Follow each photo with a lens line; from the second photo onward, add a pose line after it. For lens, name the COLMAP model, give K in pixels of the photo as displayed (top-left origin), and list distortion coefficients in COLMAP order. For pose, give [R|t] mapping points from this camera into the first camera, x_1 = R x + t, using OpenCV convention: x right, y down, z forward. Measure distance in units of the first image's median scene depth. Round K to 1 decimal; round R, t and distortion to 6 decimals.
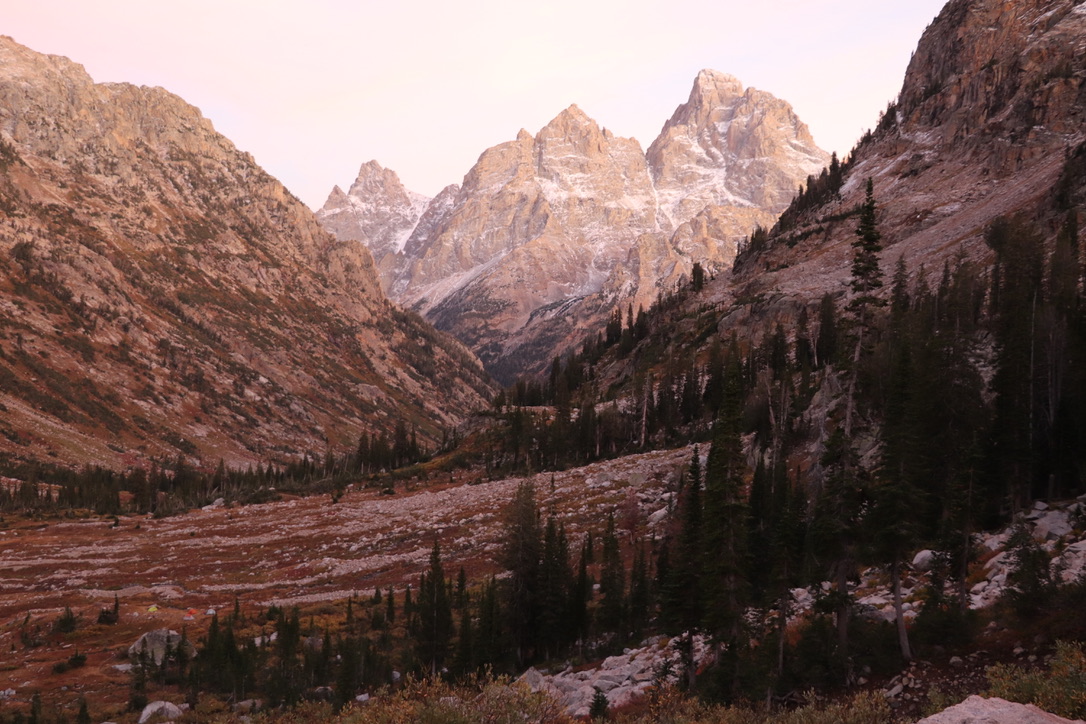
lens RADIAL K [[1197.0, 0, 527.6], [0, 1197.0, 360.2], [0, 0, 1]] dist [-0.099584, 0.342668]
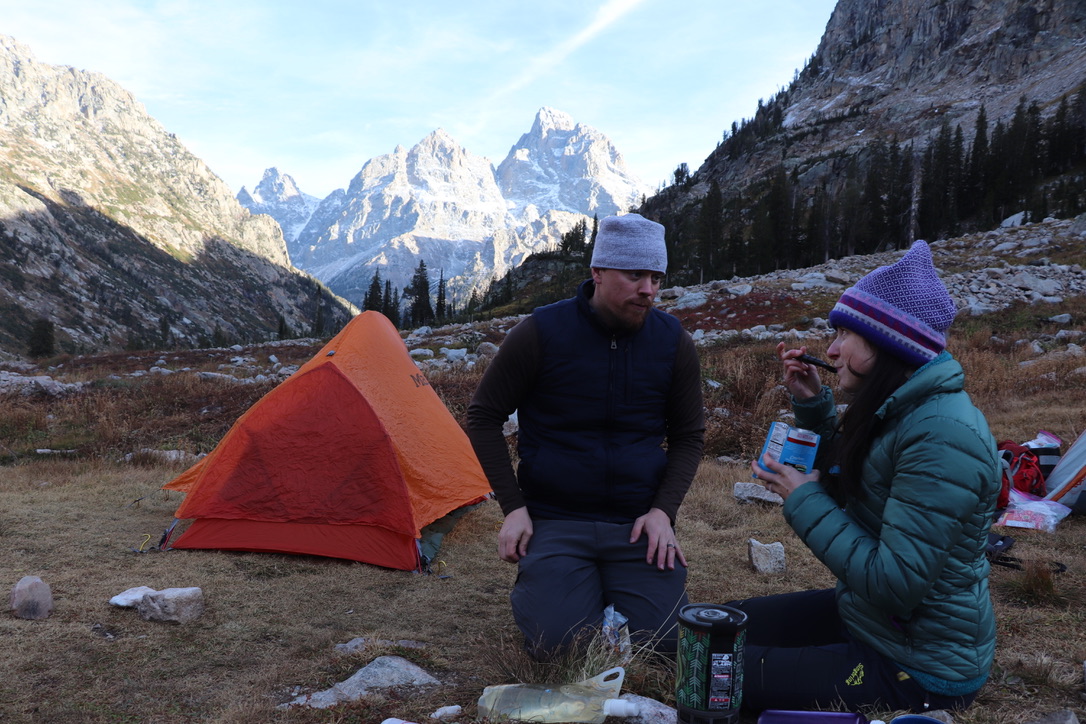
lens RADIAL K [[923.2, 0, 538.7], [0, 923.2, 353.5], [0, 0, 1]] dist [-0.187966, 0.173554]
pose [[0.986126, 0.022357, 0.164489, -0.029209], [-0.024439, 0.999645, 0.010648, 0.021772], [-0.164192, -0.014520, 0.986322, 0.101539]]
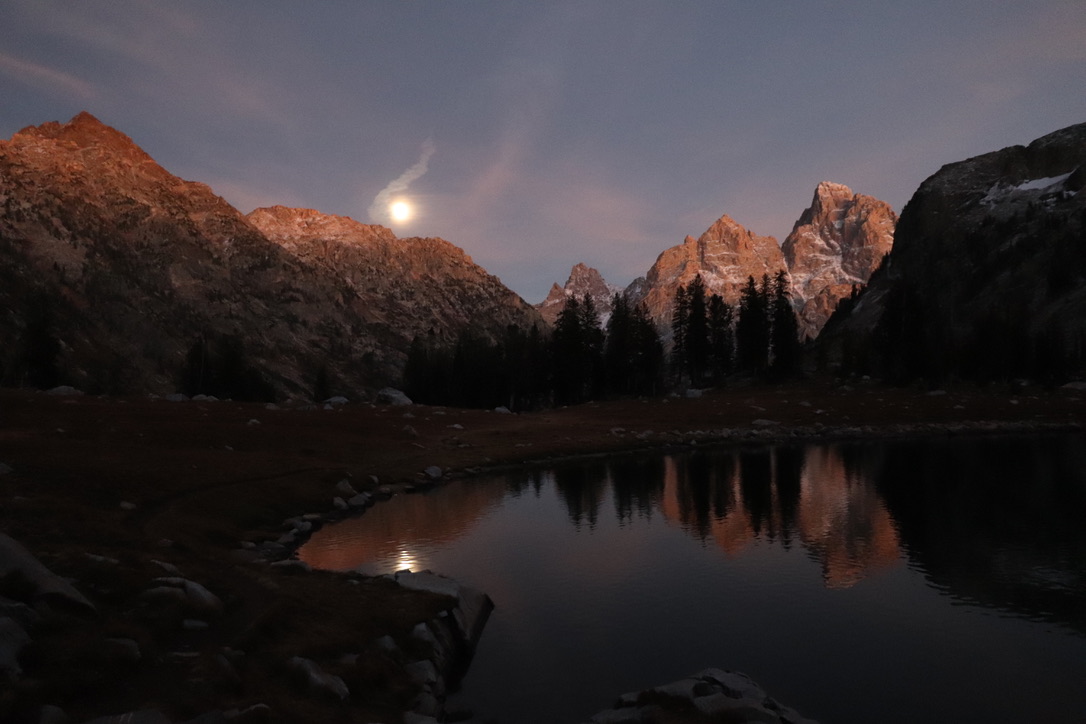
lens RADIAL K [[923.2, 0, 538.7], [0, 923.2, 353.5], [0, 0, 1]] dist [-0.187966, 0.173554]
pose [[0.982735, -0.045791, -0.179262, 0.022091], [0.035896, 0.997667, -0.058061, -0.010513], [0.181502, 0.050624, 0.982087, -0.128213]]
